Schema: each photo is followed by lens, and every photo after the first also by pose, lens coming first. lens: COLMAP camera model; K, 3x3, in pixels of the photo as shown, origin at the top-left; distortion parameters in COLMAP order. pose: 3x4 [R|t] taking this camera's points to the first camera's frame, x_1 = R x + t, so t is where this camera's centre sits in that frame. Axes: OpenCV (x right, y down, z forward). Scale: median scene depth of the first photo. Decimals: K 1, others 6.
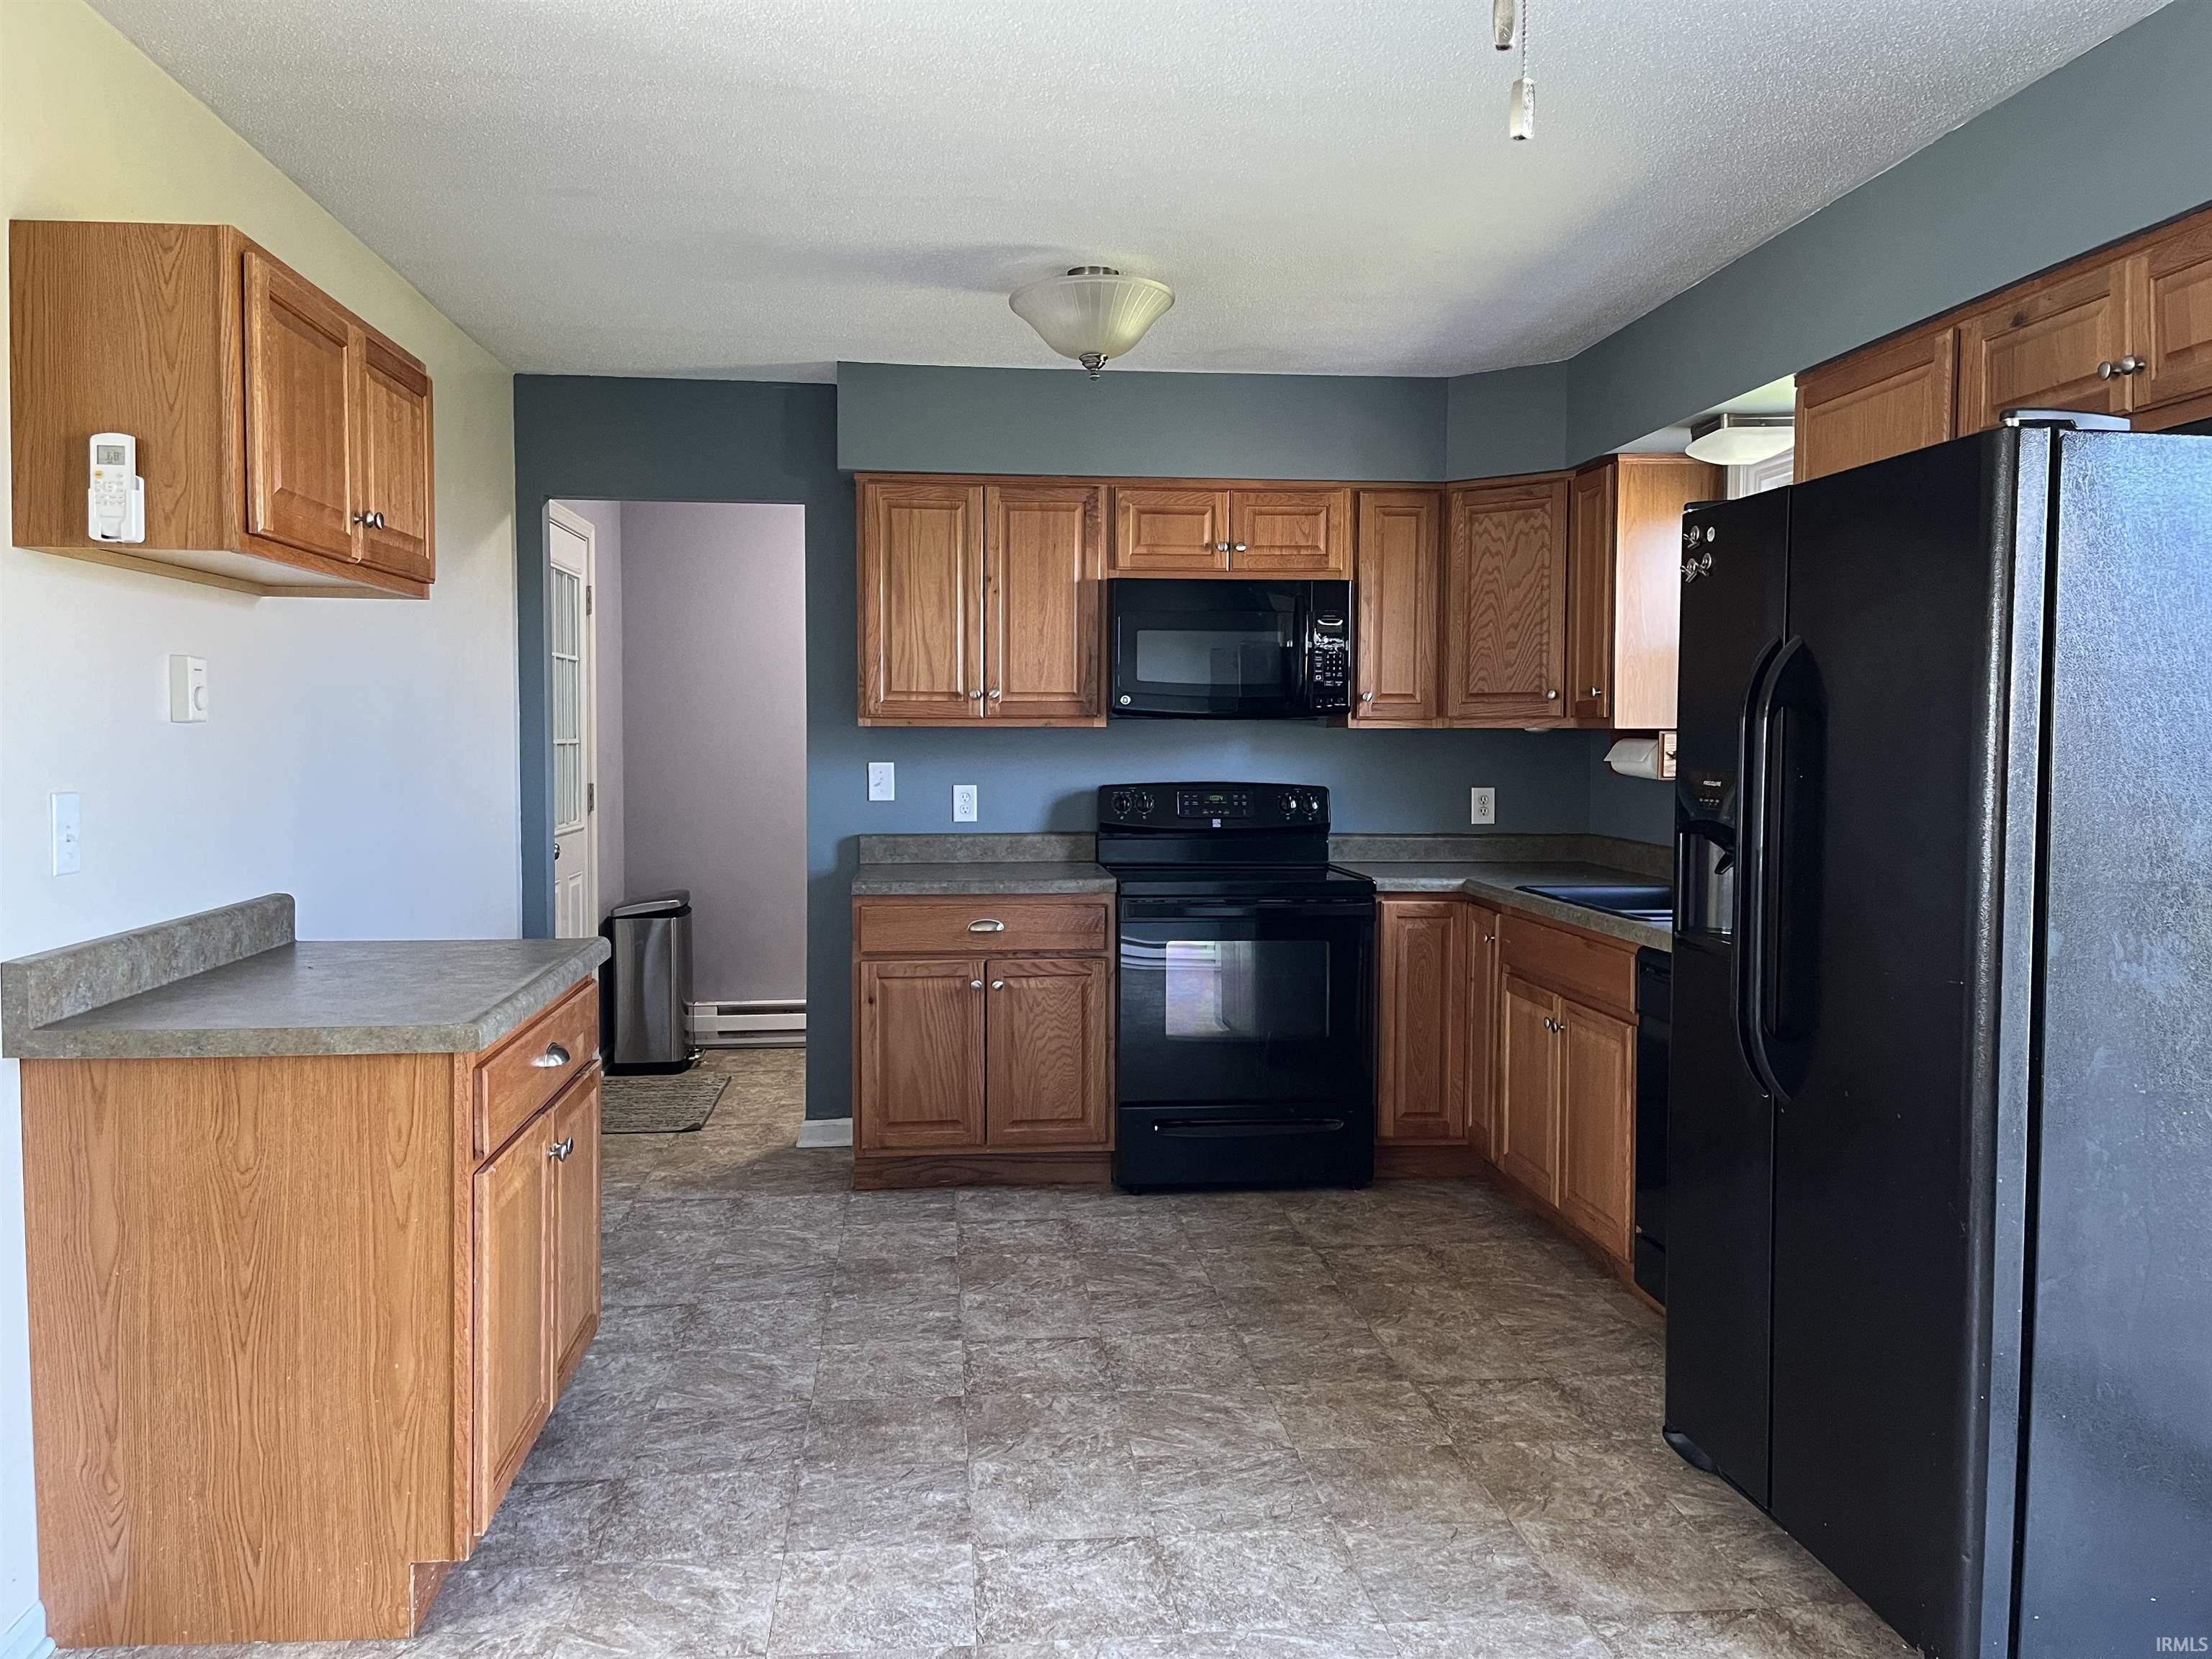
lens RADIAL K [[1663.9, 0, 1113.7], [0, 1663.9, 810.4], [0, 0, 1]] dist [0.063195, -0.073076]
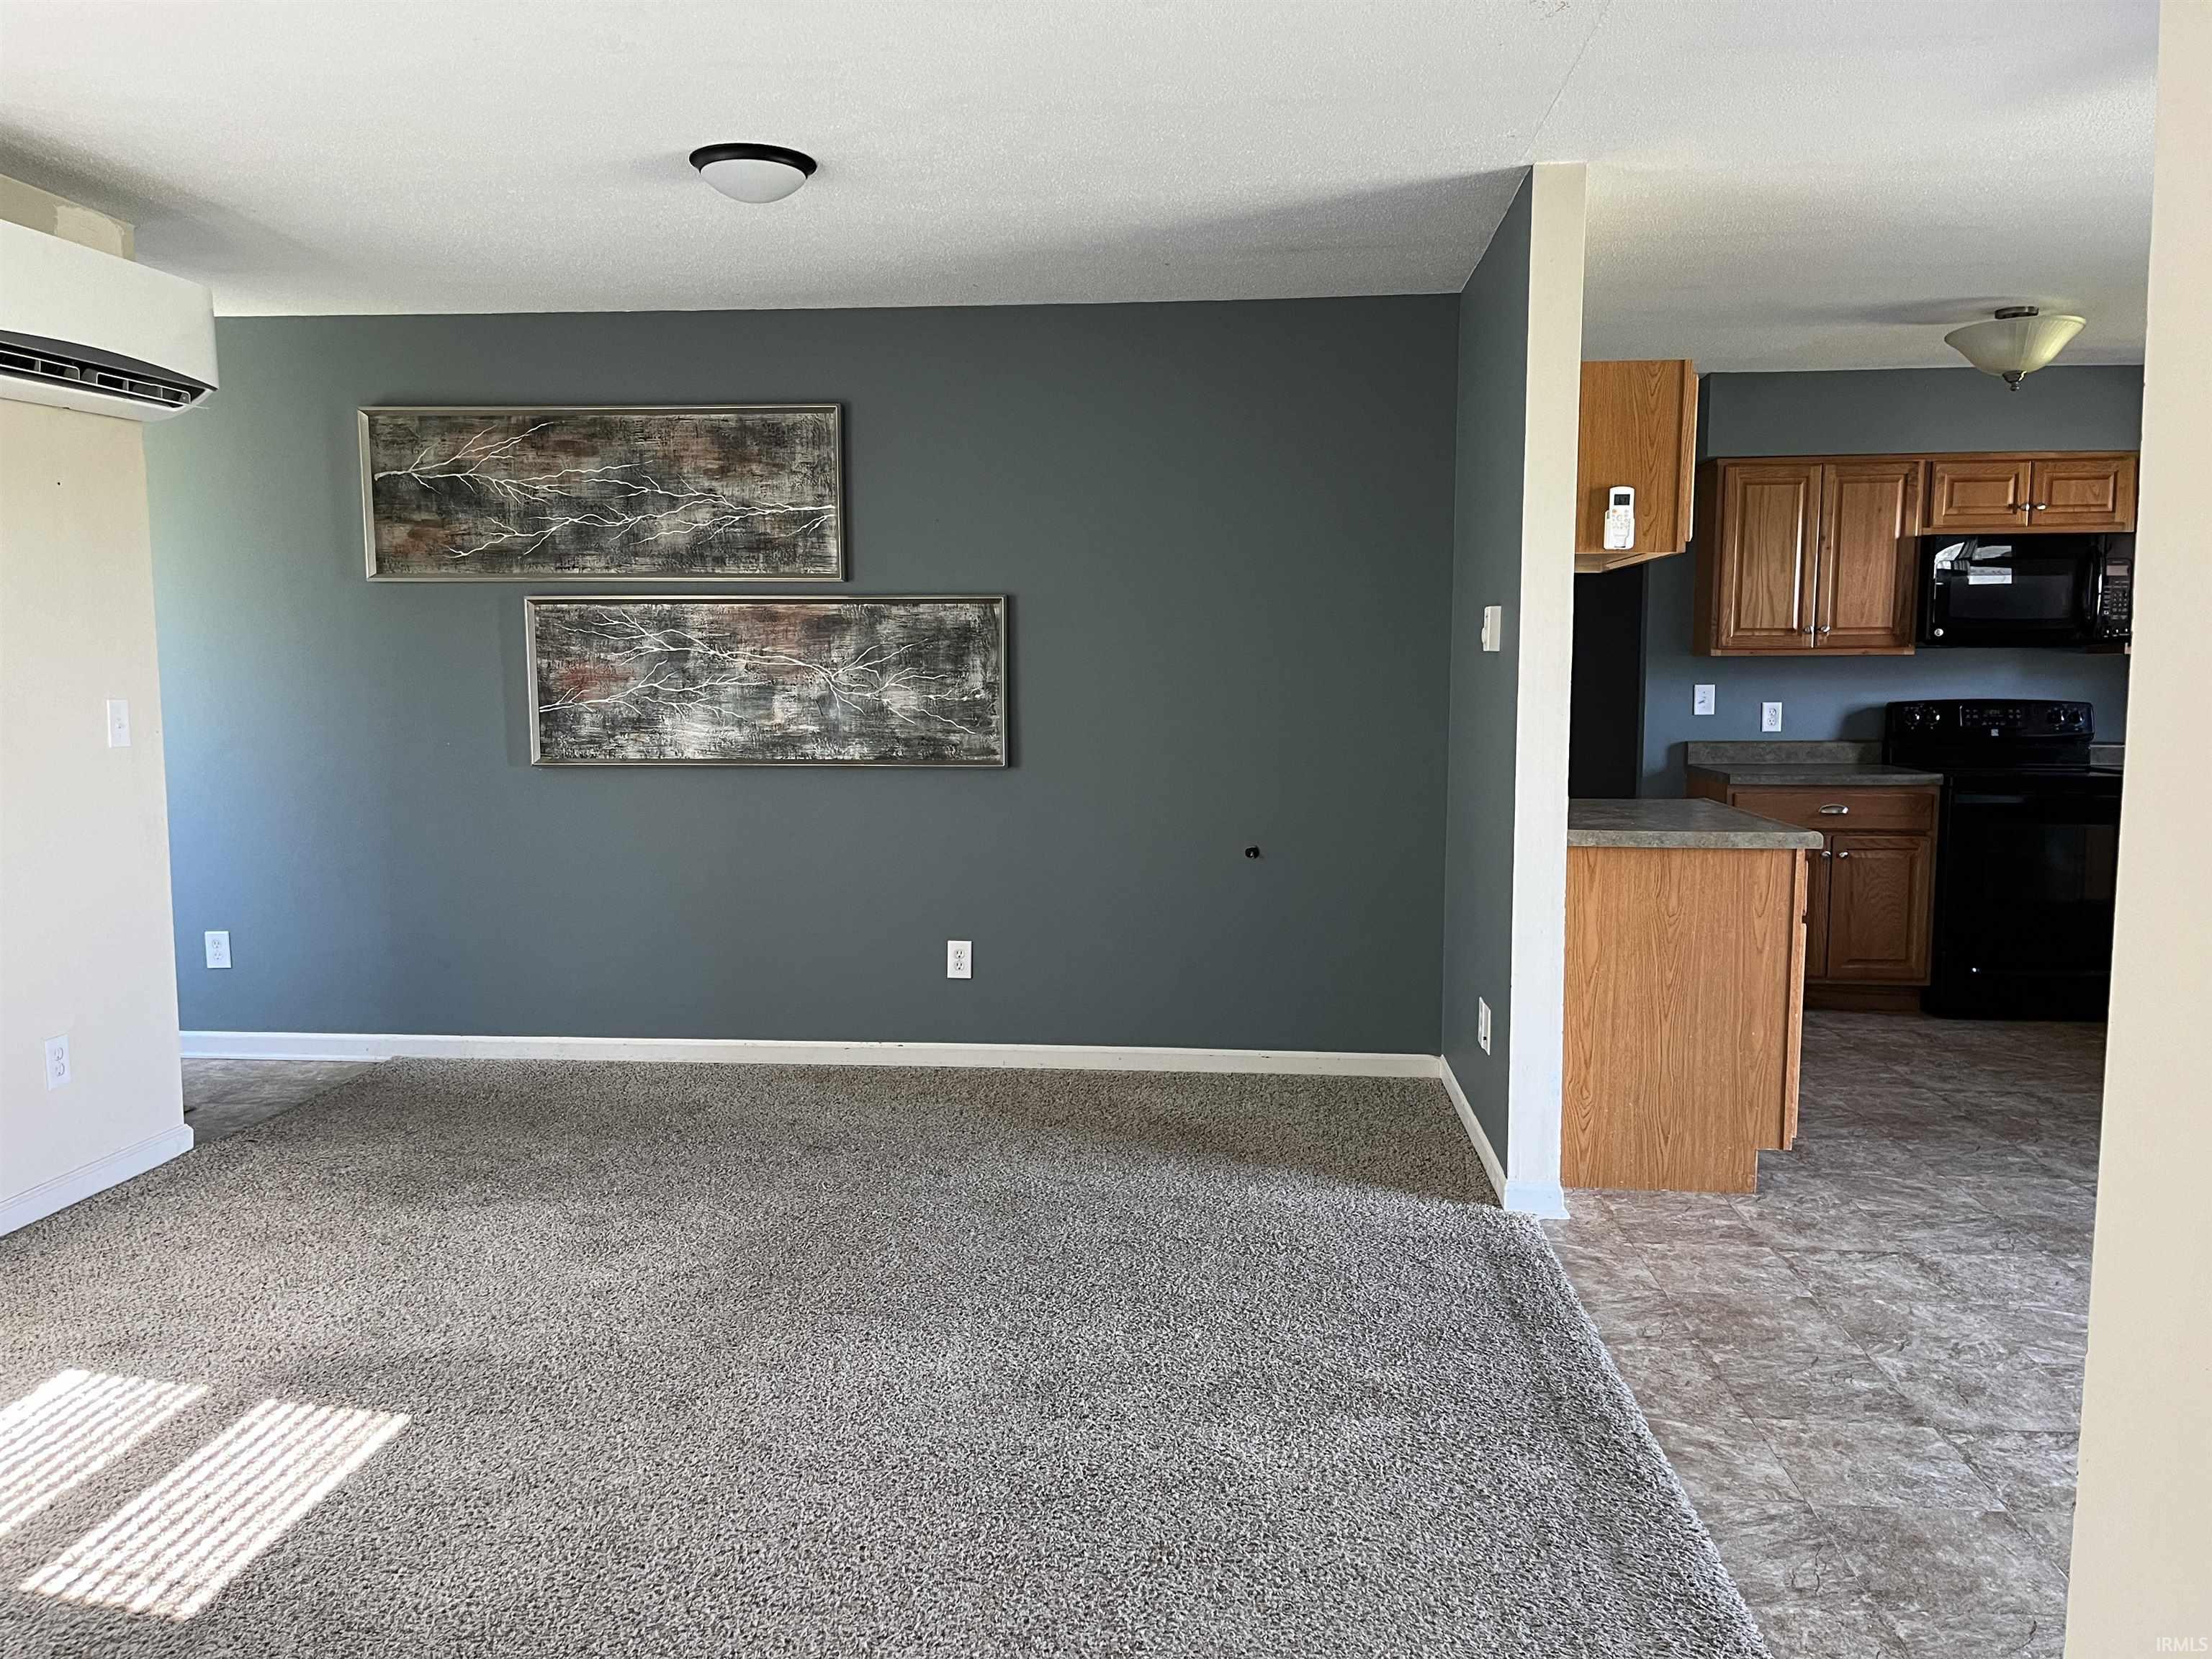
lens RADIAL K [[1663.9, 0, 1108.9], [0, 1663.9, 839.0], [0, 0, 1]] dist [0.063195, -0.073076]
pose [[0.980515, 0.013832, -0.195959, -0.376399], [-0.002976, 0.998450, 0.055583, 0.021506], [0.196424, -0.053917, 0.979036, -0.396009]]
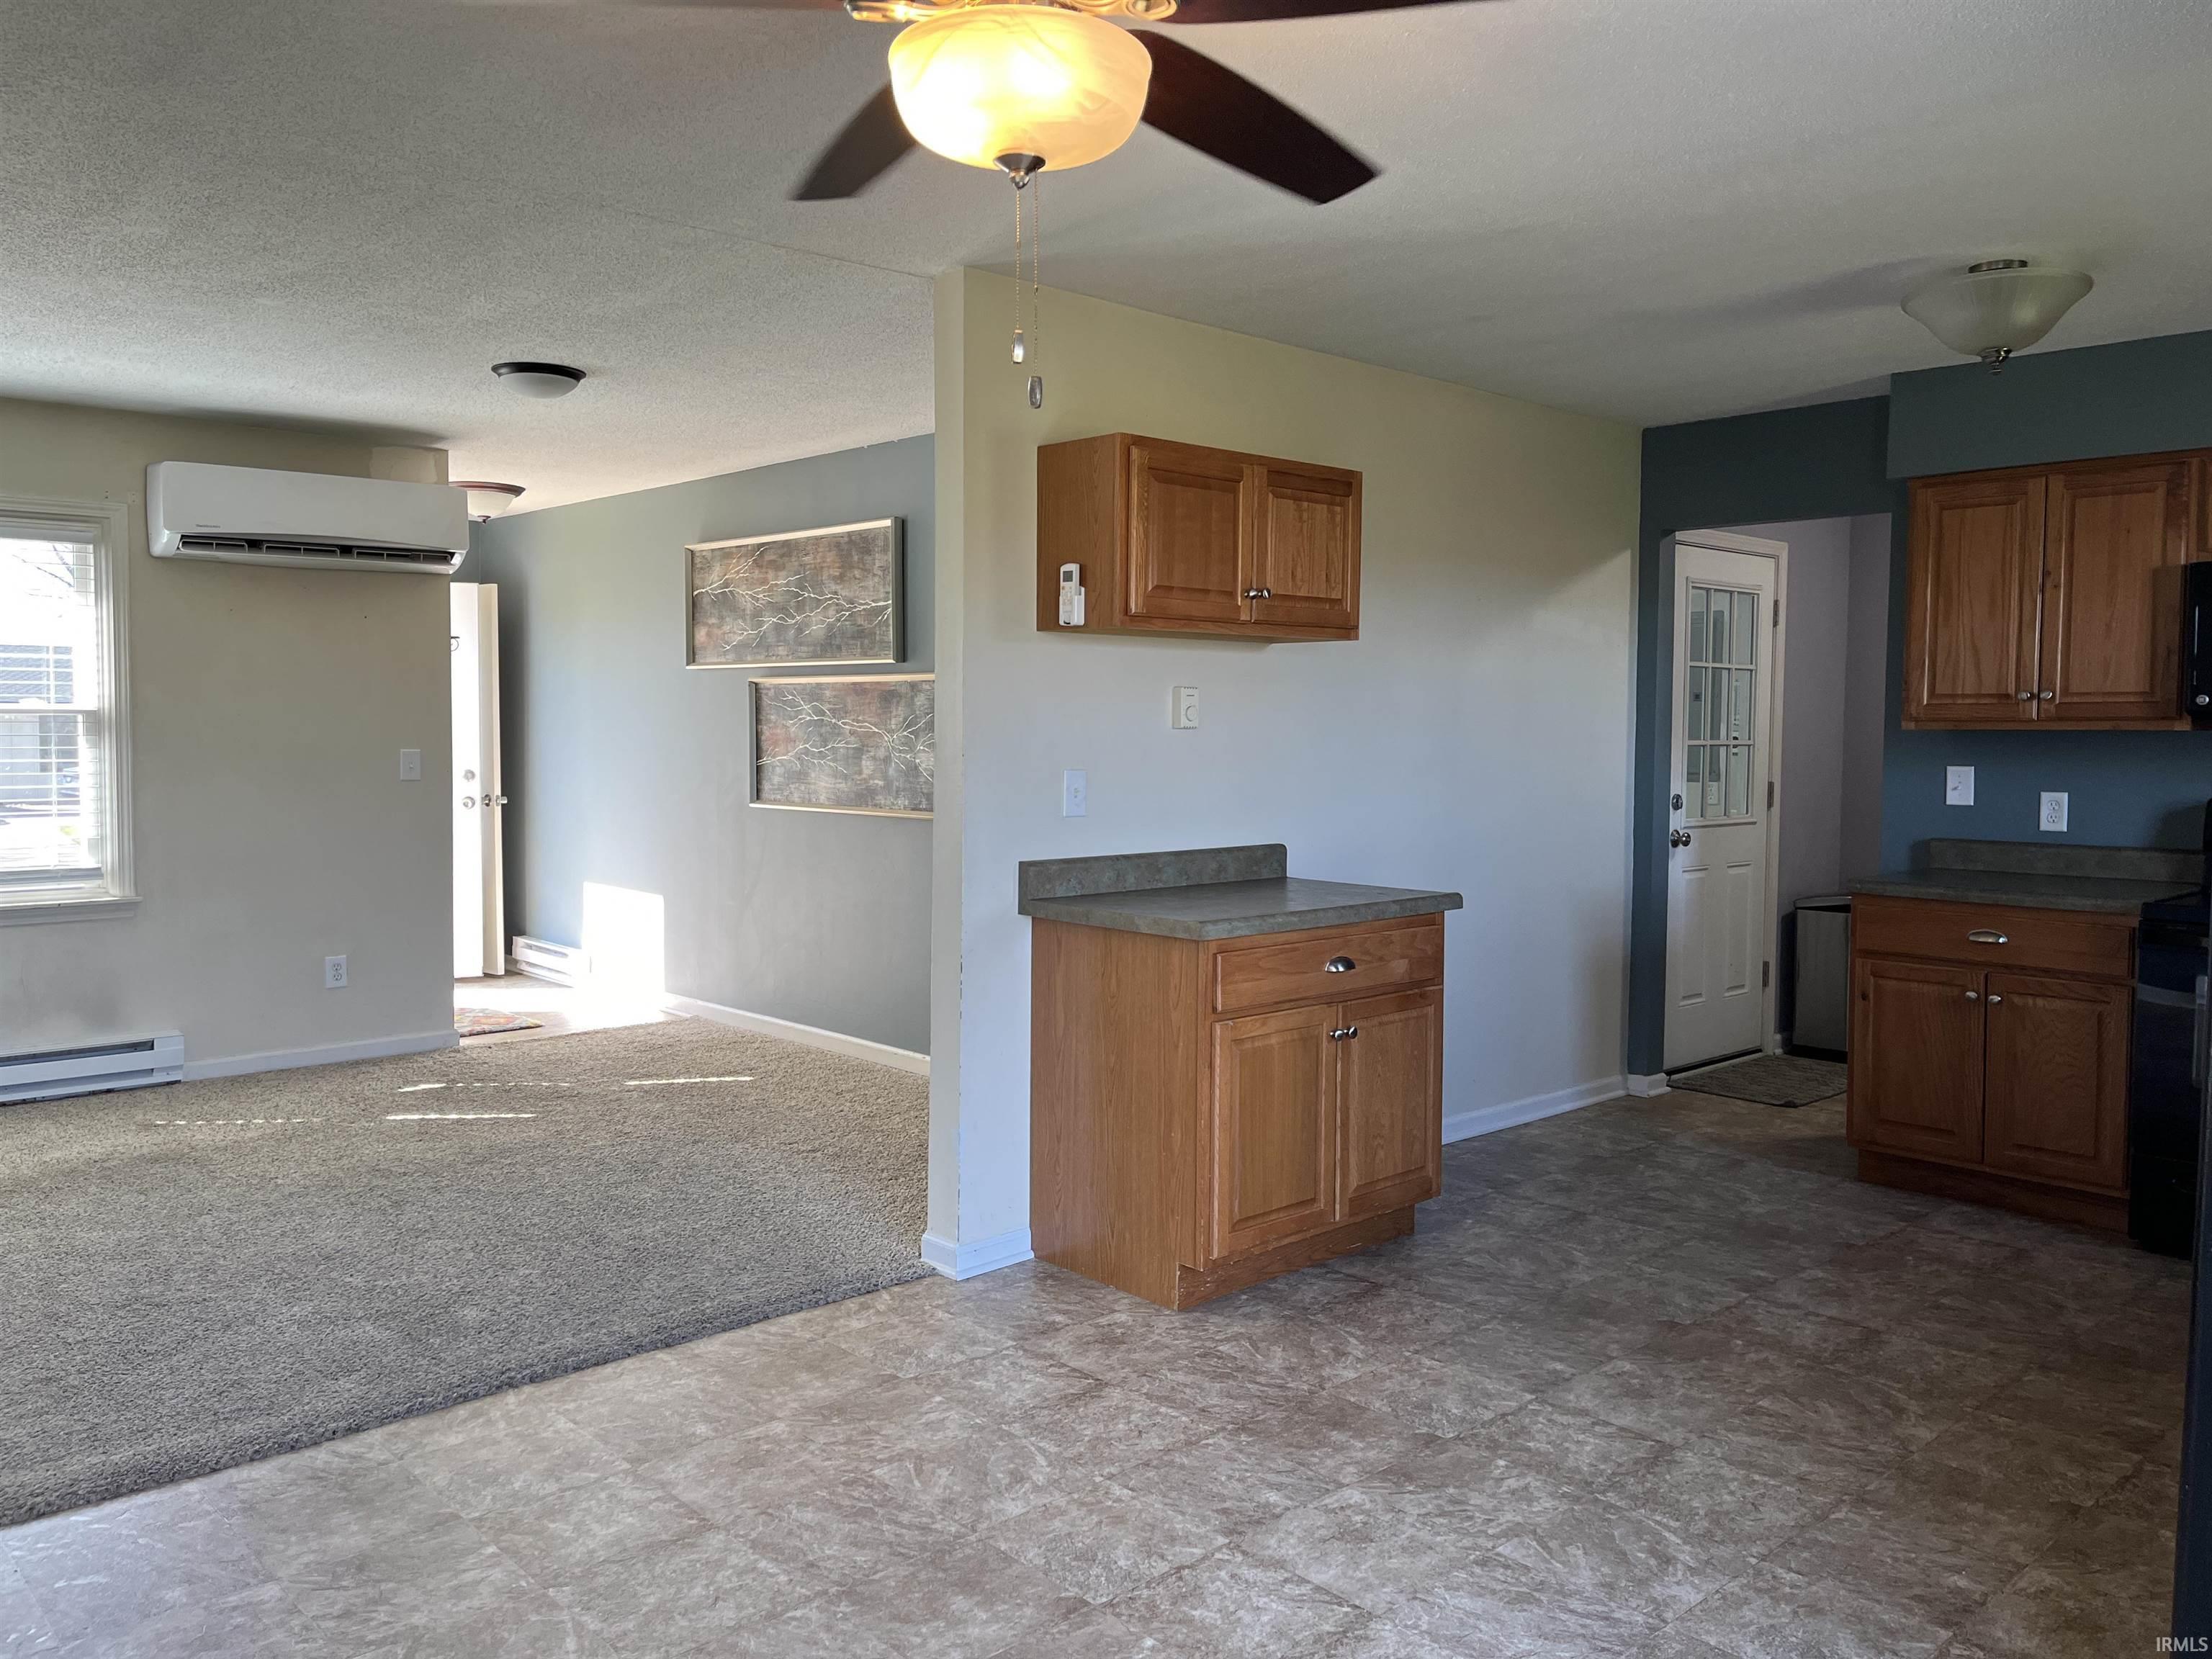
lens RADIAL K [[1663.9, 0, 1091.3], [0, 1663.9, 809.5], [0, 0, 1]] dist [0.063195, -0.073076]
pose [[0.594702, 0.040070, -0.802947, 0.398295], [-0.041079, 0.998967, 0.019426, -0.001739], [0.802896, 0.021432, 0.595733, -0.001770]]
